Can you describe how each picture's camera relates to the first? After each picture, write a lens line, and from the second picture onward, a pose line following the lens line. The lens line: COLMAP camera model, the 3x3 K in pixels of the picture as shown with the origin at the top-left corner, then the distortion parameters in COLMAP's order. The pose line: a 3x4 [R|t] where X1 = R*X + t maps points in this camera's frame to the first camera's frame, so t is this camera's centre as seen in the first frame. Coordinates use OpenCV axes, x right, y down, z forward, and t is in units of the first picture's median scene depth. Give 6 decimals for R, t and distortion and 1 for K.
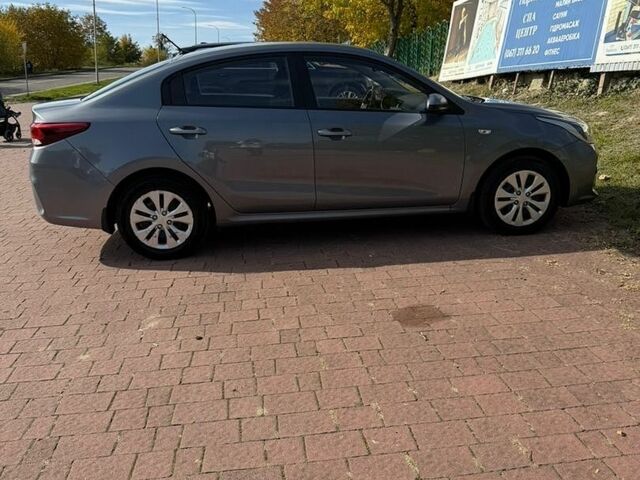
lens RADIAL K [[611.2, 0, 336.3], [0, 611.2, 238.8], [0, 0, 1]] dist [0.100298, -0.158391]
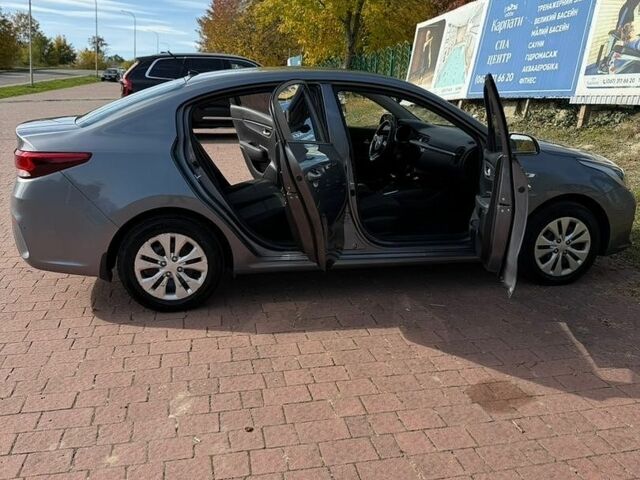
lens RADIAL K [[611.2, 0, 336.3], [0, 611.2, 238.8], [0, 0, 1]] dist [0.100298, -0.158391]
pose [[0.994849, 0.019861, 0.099401, -0.128175], [-0.017907, 0.999629, -0.020510, -0.051500], [-0.099771, 0.018624, 0.994836, 0.107984]]
